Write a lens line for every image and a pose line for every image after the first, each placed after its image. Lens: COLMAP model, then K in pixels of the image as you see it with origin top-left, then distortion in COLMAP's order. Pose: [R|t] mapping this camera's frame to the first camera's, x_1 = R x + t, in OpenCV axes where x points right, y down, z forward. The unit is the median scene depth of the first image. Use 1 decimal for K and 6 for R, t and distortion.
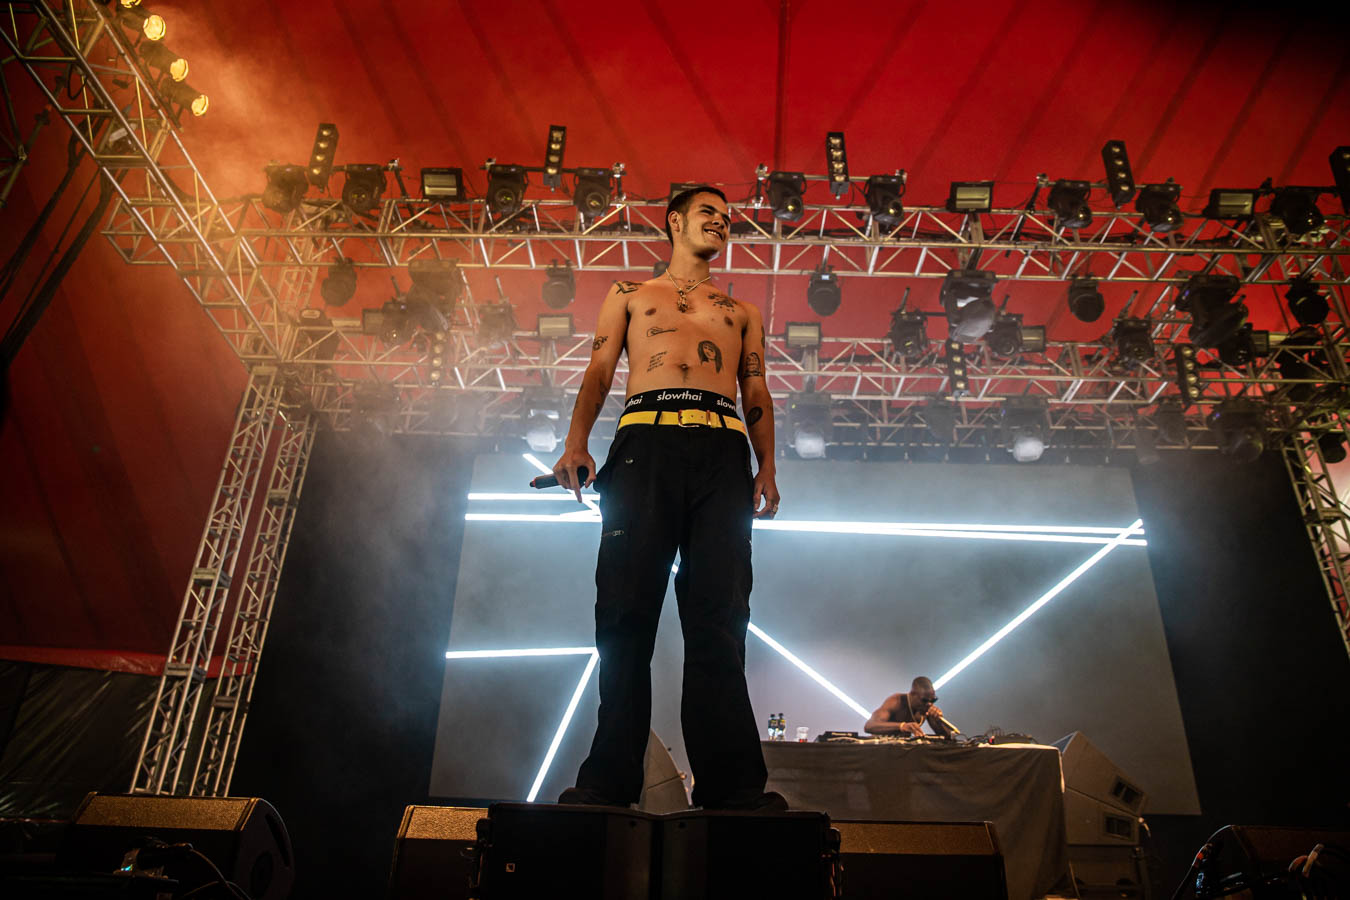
lens RADIAL K [[928.4, 0, 675.0], [0, 928.4, 450.0], [0, 0, 1]] dist [-0.104986, 0.085675]
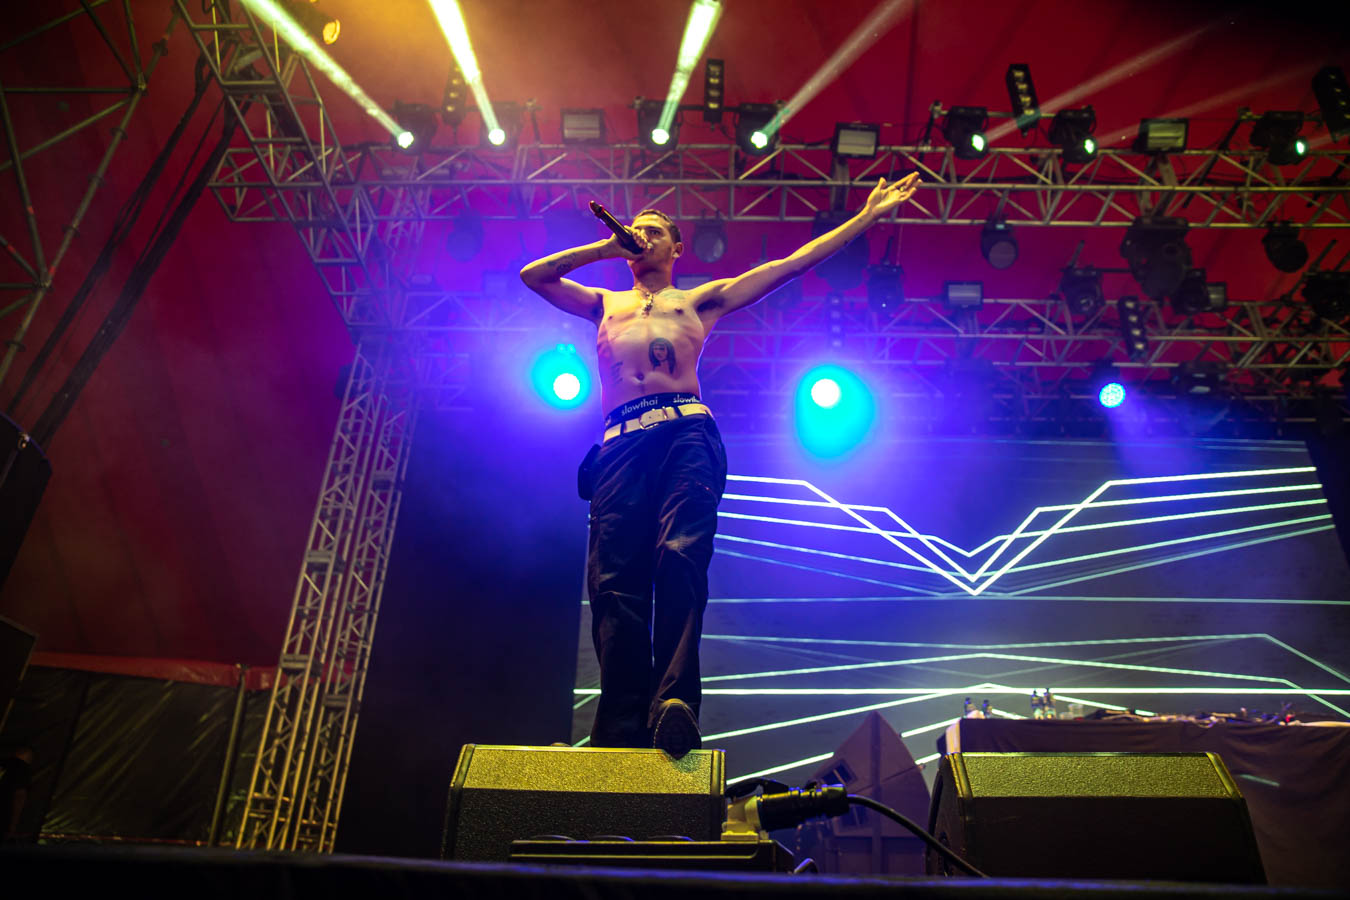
lens RADIAL K [[928.4, 0, 675.0], [0, 928.4, 450.0], [0, 0, 1]] dist [-0.104986, 0.085675]
pose [[0.999882, -0.007597, -0.013348, -0.148516], [0.007257, 0.999653, -0.025340, 0.055271], [0.013536, 0.025240, 0.999590, 0.091790]]
